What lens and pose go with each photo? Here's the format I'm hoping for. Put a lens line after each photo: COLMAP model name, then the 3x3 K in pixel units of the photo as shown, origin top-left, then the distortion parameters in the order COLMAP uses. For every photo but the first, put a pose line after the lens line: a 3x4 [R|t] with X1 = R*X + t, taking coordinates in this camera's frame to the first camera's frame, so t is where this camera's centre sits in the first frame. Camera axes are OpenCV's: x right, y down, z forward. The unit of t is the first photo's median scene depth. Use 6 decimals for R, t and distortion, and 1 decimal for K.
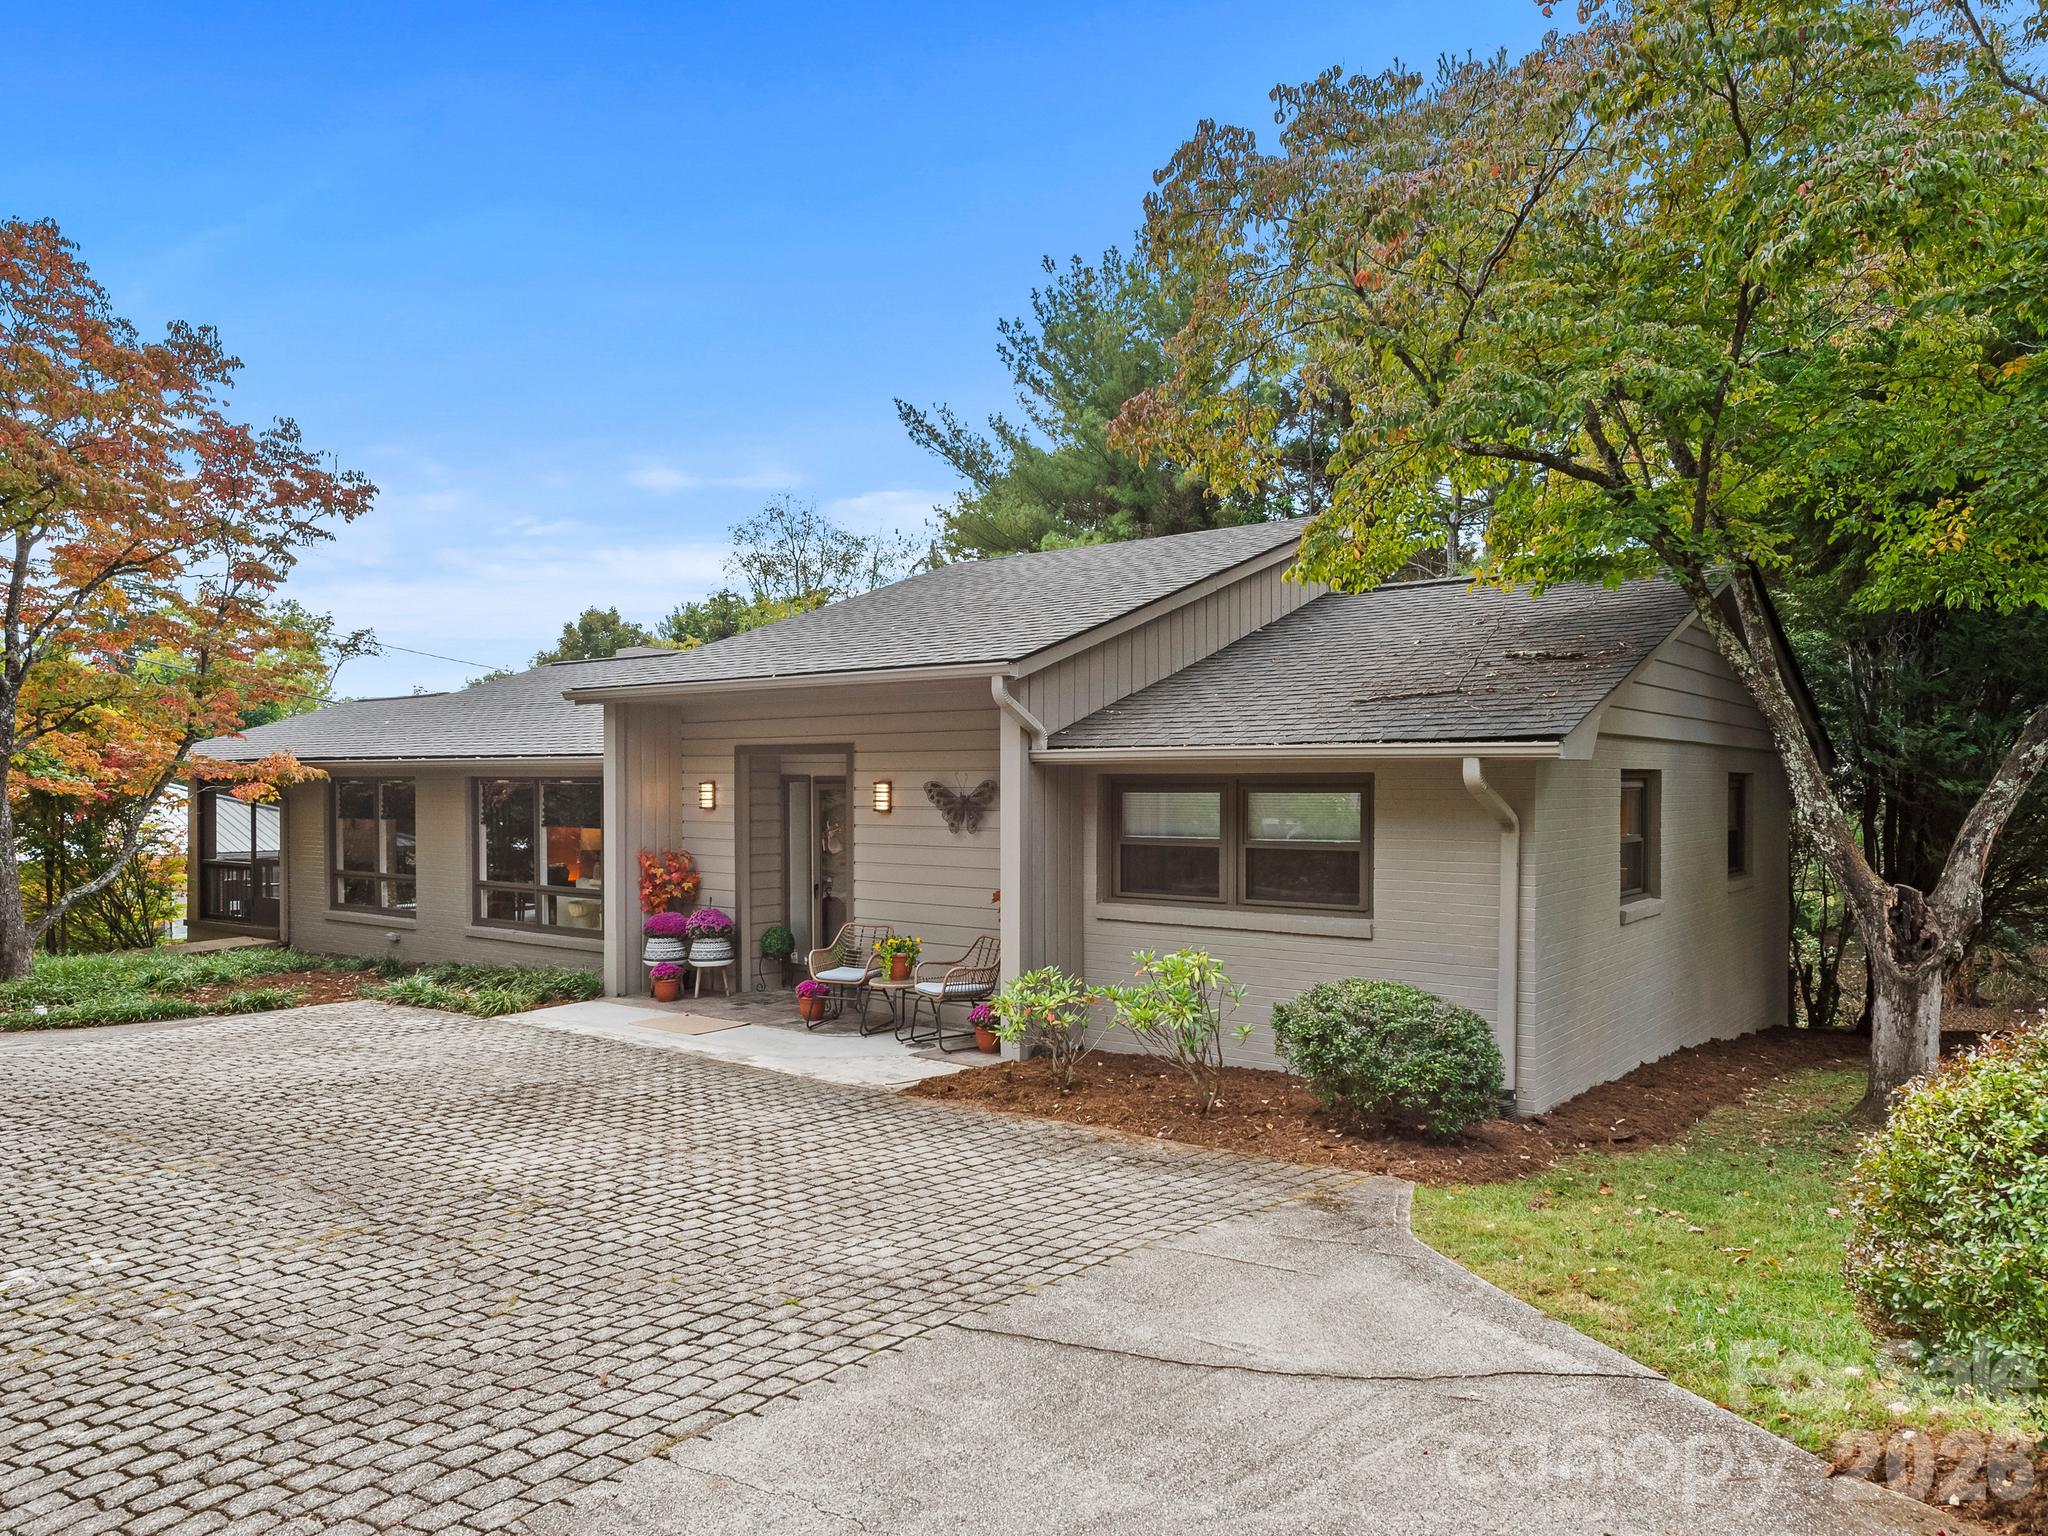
lens RADIAL K [[1269.7, 0, 1042.4], [0, 1269.7, 815.1], [0, 0, 1]] dist [0.023892, -0.012094]
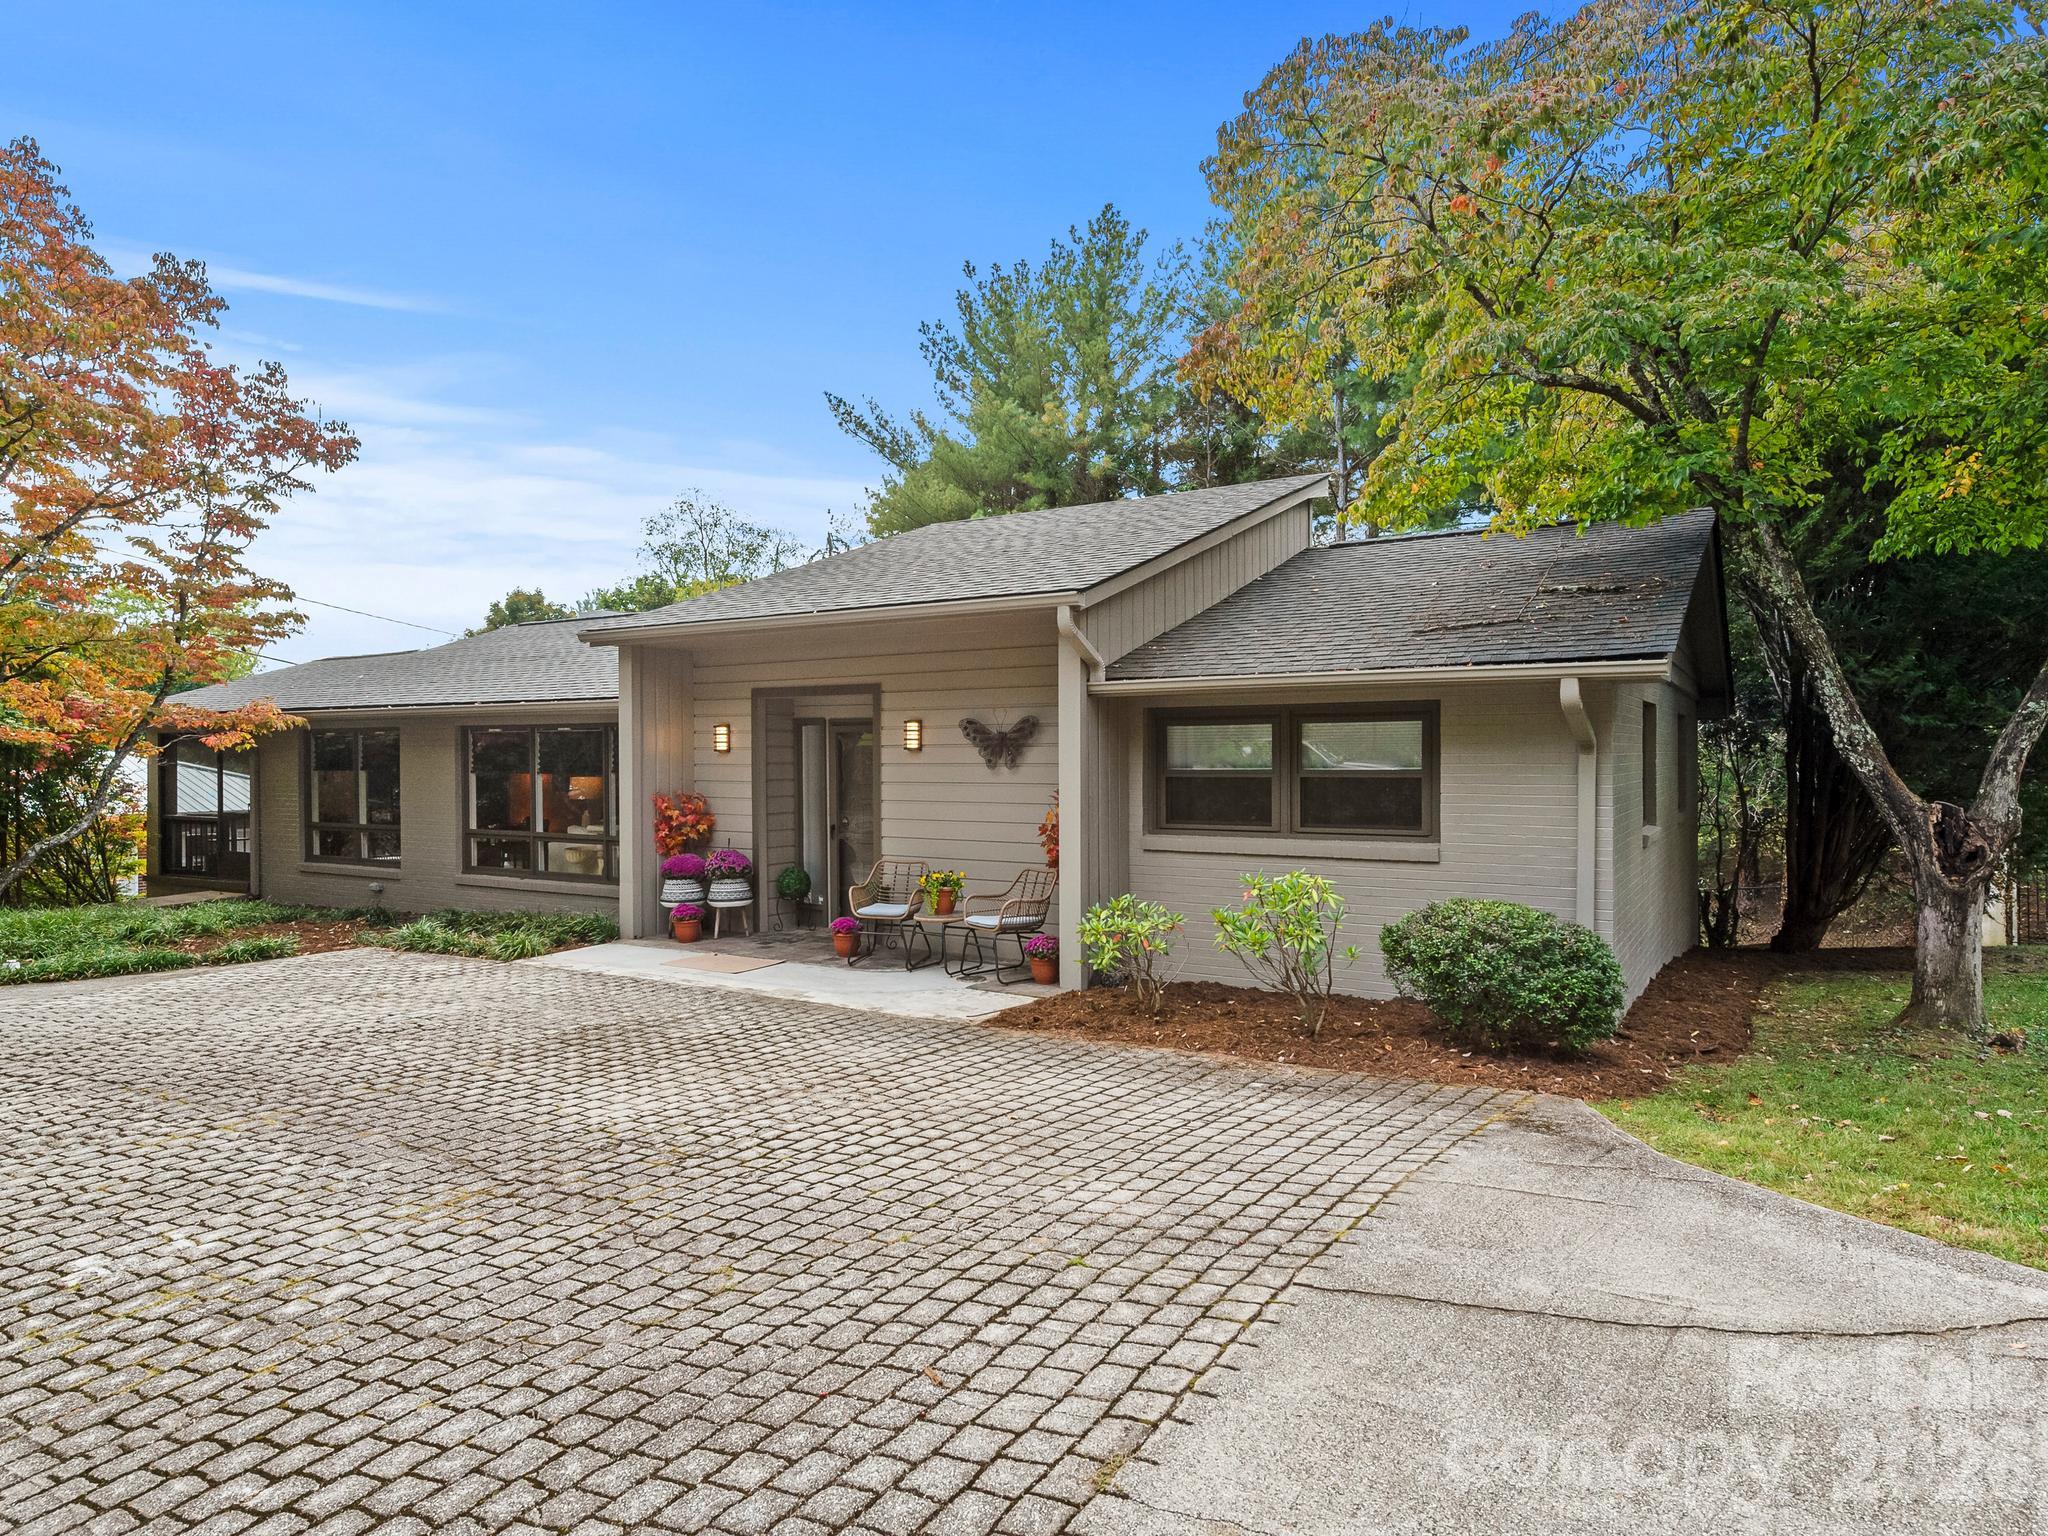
lens RADIAL K [[1123.9, 0, 1022.9], [0, 1123.9, 771.3], [0, 0, 1]] dist [0.019856, -0.010090]
pose [[0.995763, -0.005833, 0.091769, -0.152934], [0.006708, 0.999935, -0.009234, 0.029572], [-0.091710, 0.009810, 0.995737, 0.123997]]
